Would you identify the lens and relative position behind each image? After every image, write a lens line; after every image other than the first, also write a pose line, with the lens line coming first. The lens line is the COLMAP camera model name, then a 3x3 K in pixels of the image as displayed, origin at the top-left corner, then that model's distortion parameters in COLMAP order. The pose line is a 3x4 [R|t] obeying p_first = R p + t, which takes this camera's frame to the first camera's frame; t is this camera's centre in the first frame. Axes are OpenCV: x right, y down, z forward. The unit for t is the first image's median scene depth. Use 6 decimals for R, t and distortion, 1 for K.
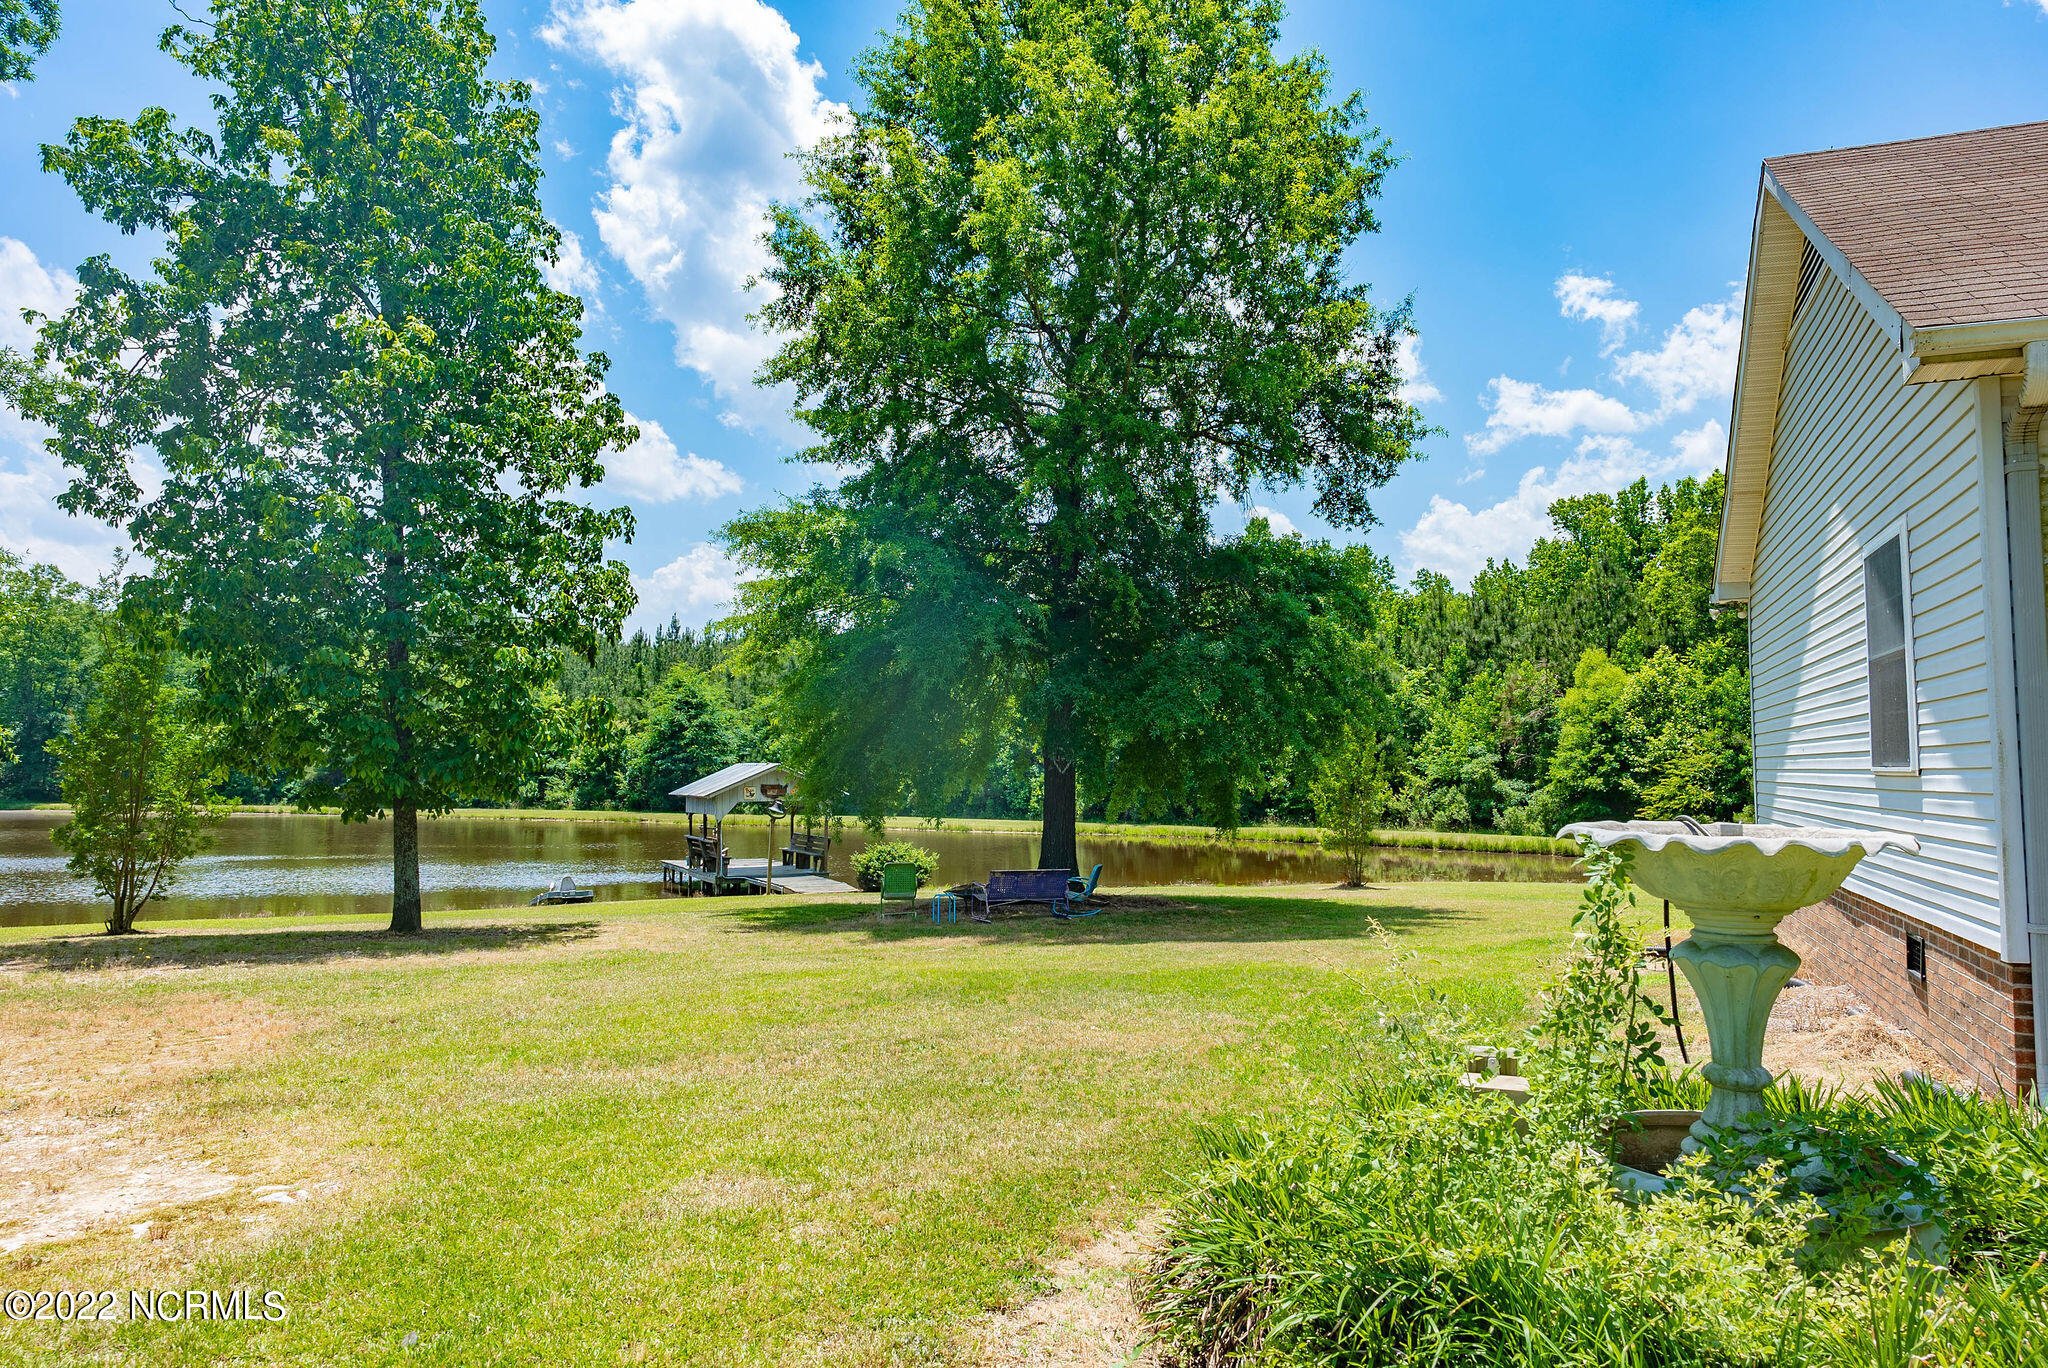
lens RADIAL K [[1350.5, 0, 1030.6], [0, 1350.5, 685.3], [0, 0, 1]] dist [-0.004233, 0.000194]
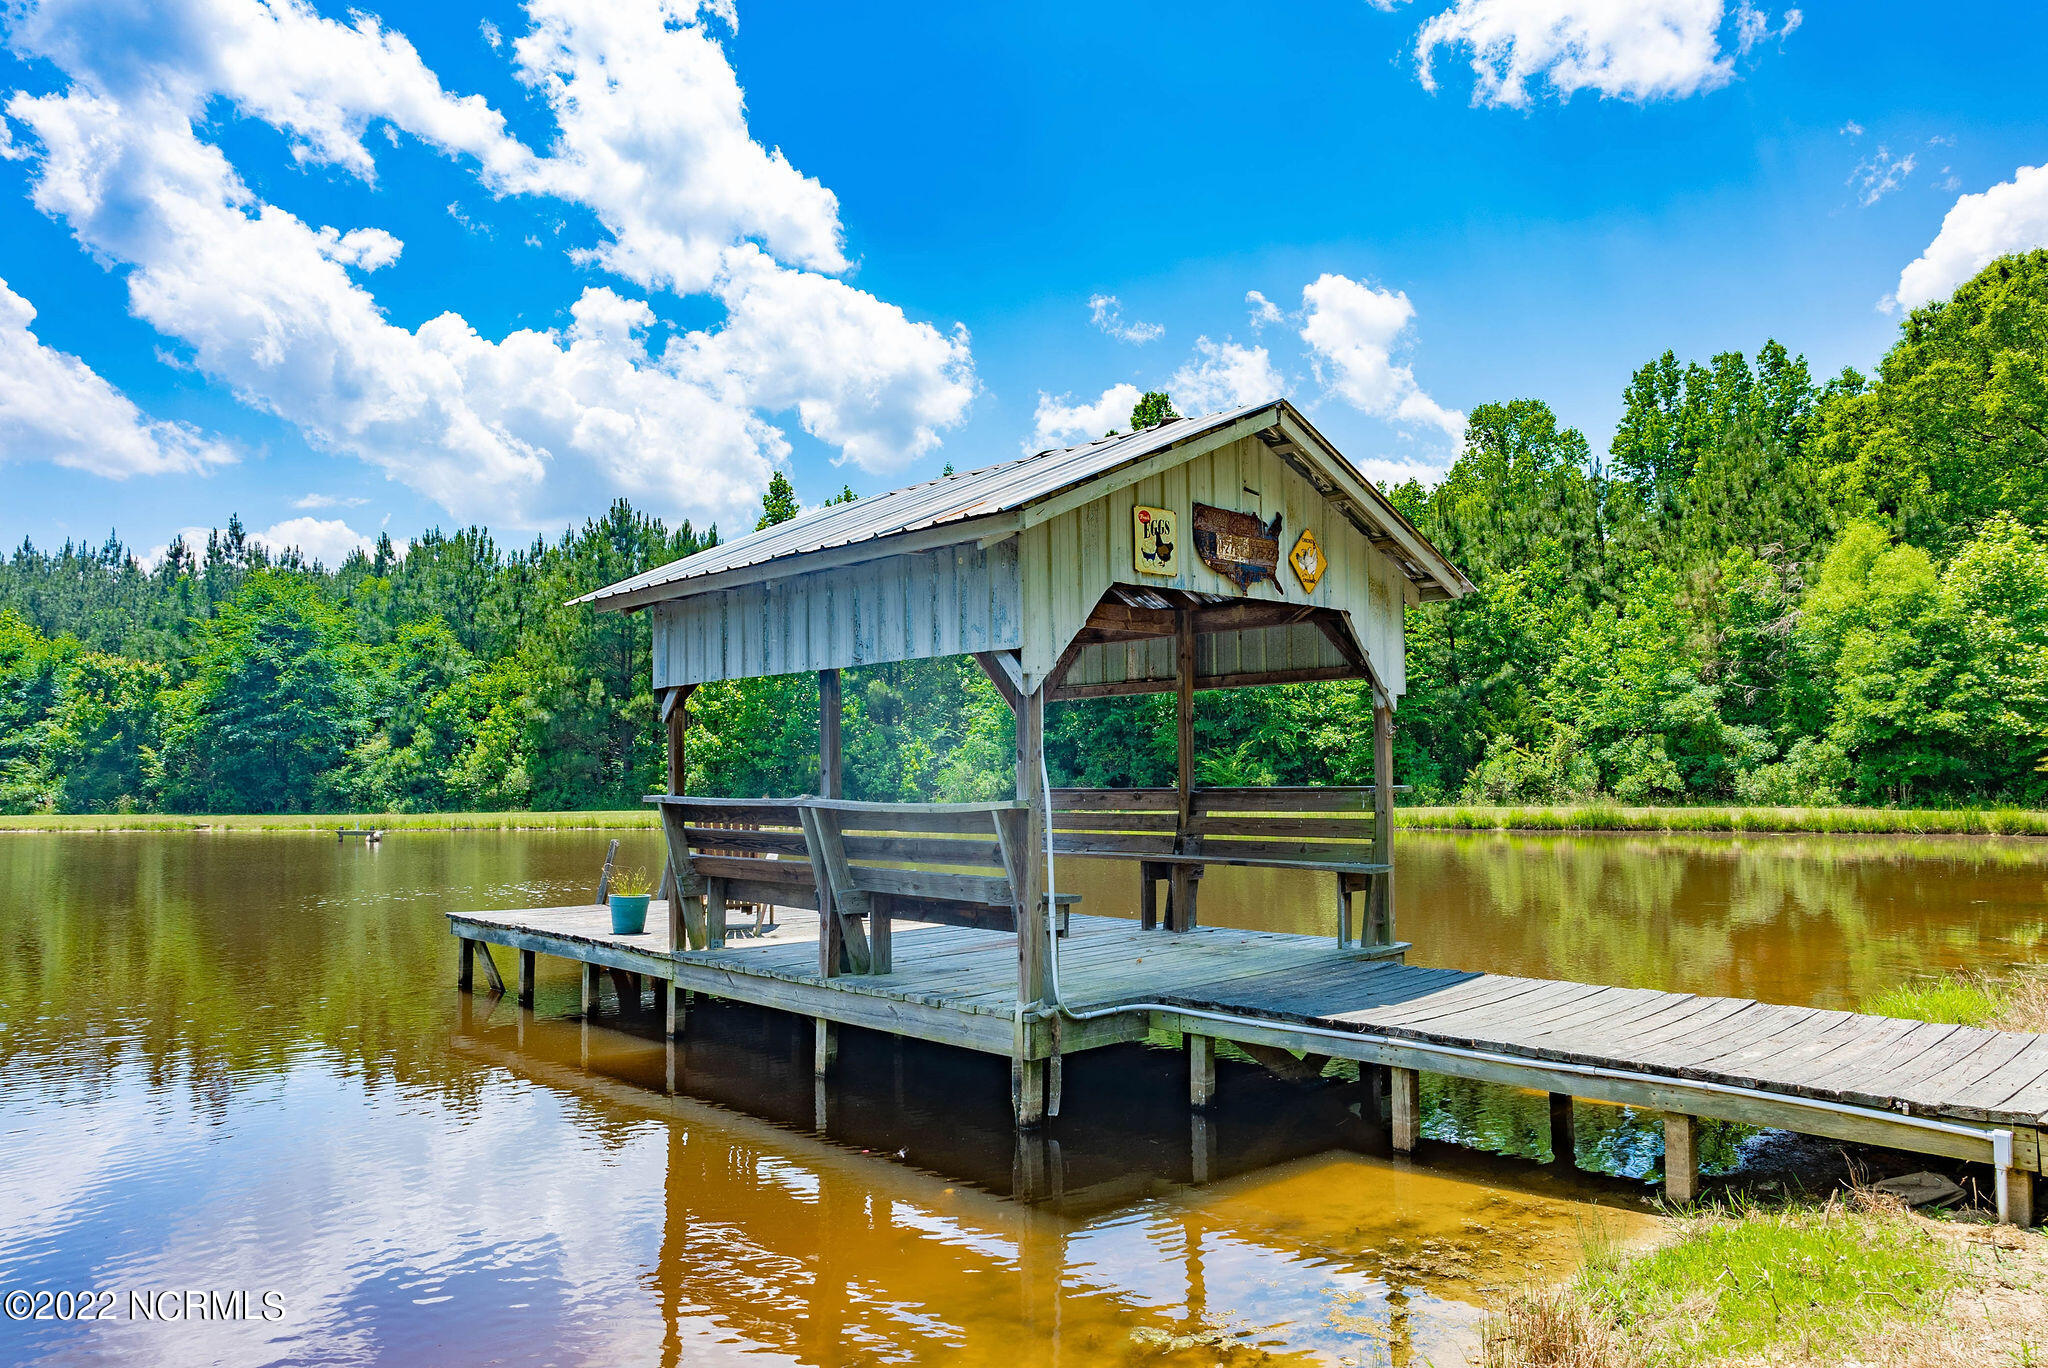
lens RADIAL K [[1368.5, 0, 1024.5], [0, 1368.5, 681.2], [0, 0, 1]] dist [-0.000183, 0.005134]
pose [[0.958232, 0.008324, 0.285870, -0.113397], [-0.005271, 0.999921, -0.011448, 0.041214], [-0.285943, 0.009463, 0.958200, 0.330533]]
